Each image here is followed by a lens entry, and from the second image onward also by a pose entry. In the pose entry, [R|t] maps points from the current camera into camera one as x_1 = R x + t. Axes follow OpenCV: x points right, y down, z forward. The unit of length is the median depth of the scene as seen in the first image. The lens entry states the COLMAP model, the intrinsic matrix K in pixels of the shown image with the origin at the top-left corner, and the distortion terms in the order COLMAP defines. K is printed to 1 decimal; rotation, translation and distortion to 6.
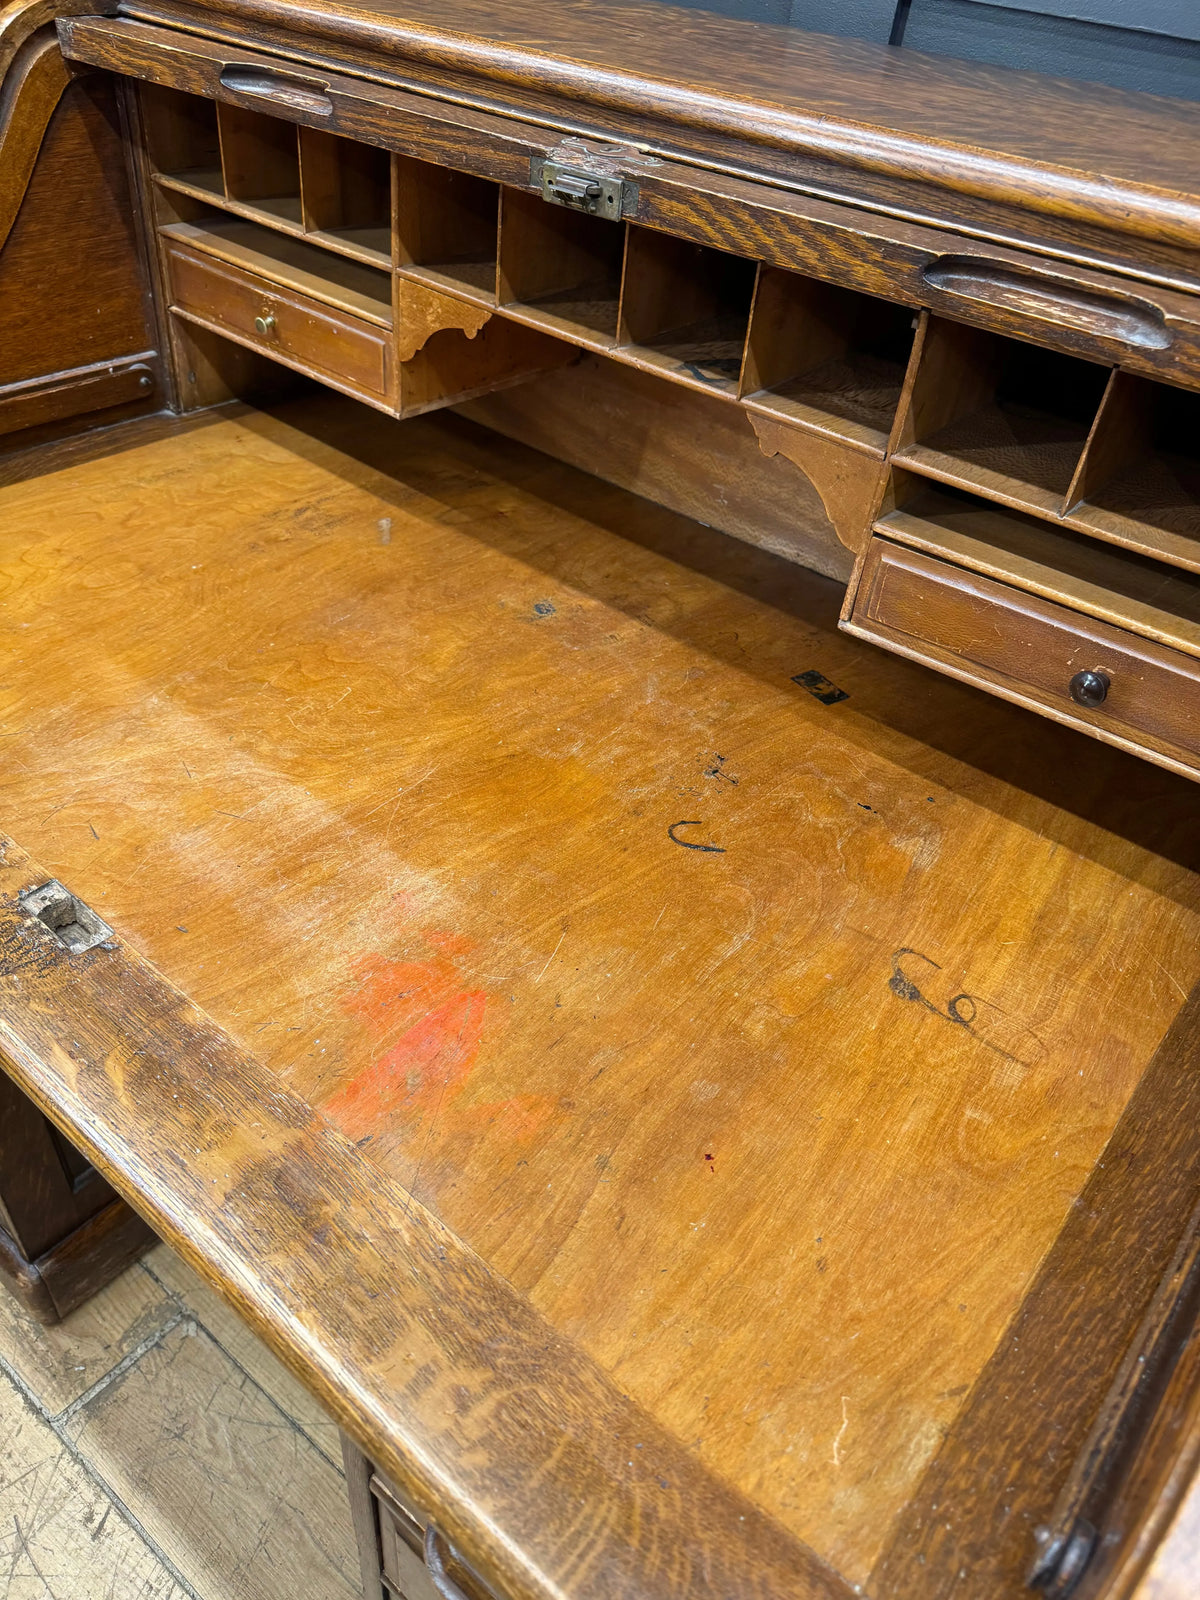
lens RADIAL K [[1142.2, 0, 600.0], [0, 1142.2, 800.0], [0, 0, 1]] dist [-0.001594, -0.008639]
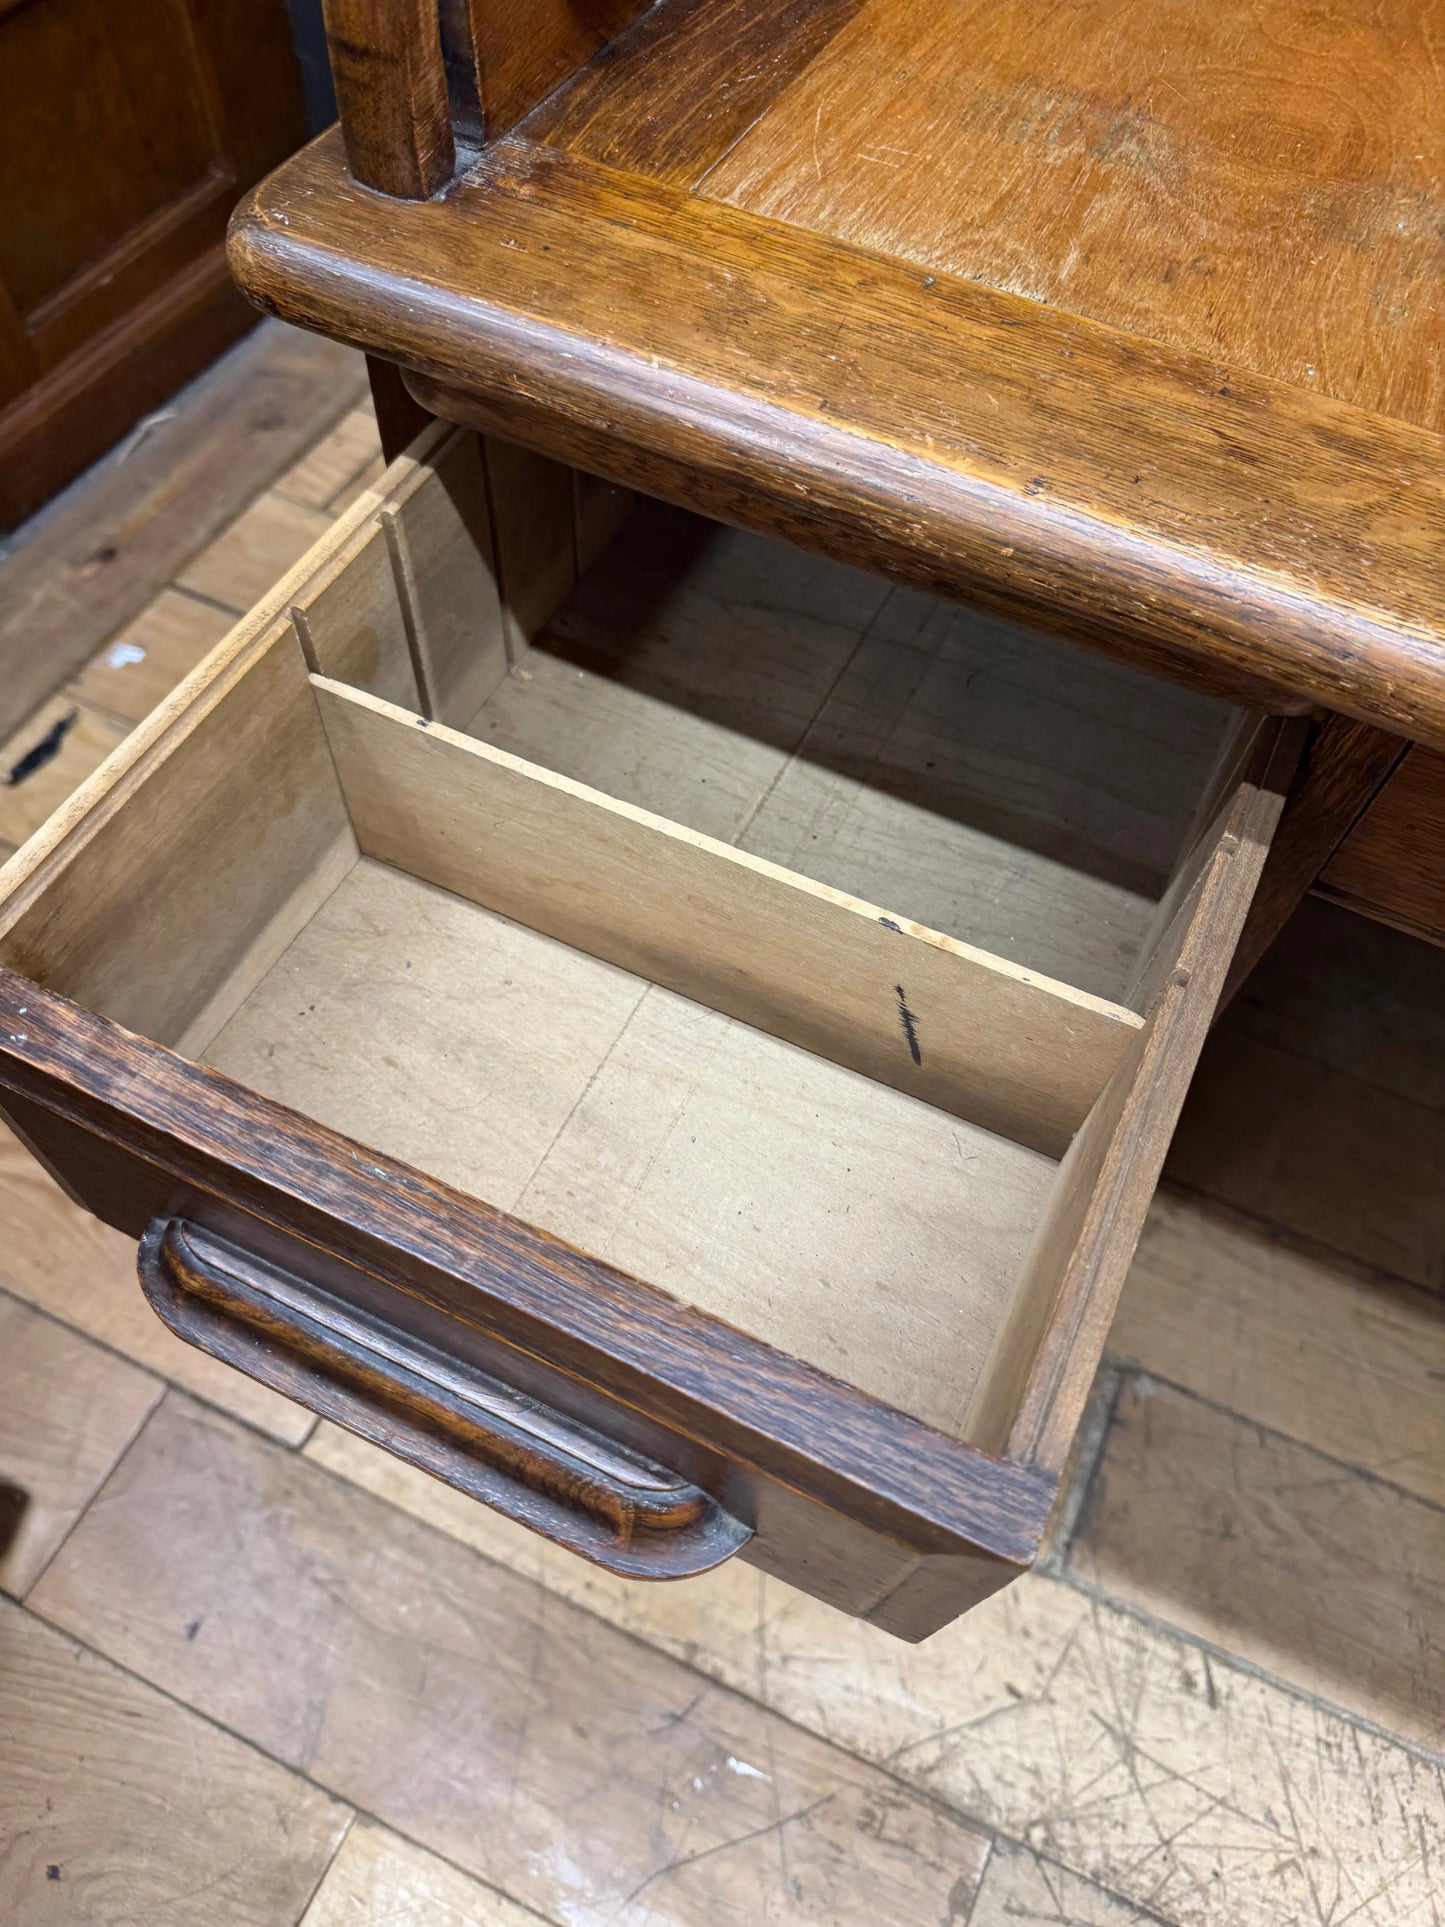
lens RADIAL K [[1387.0, 0, 715.5], [0, 1387.0, 956.0], [0, 0, 1]] dist [0.001551, -0.015527]
pose [[0.971761, -0.221323, 0.081829, -0.998375], [0.182298, 0.924346, 0.335190, -0.138858], [-0.149823, -0.310808, 0.938590, 0.577703]]
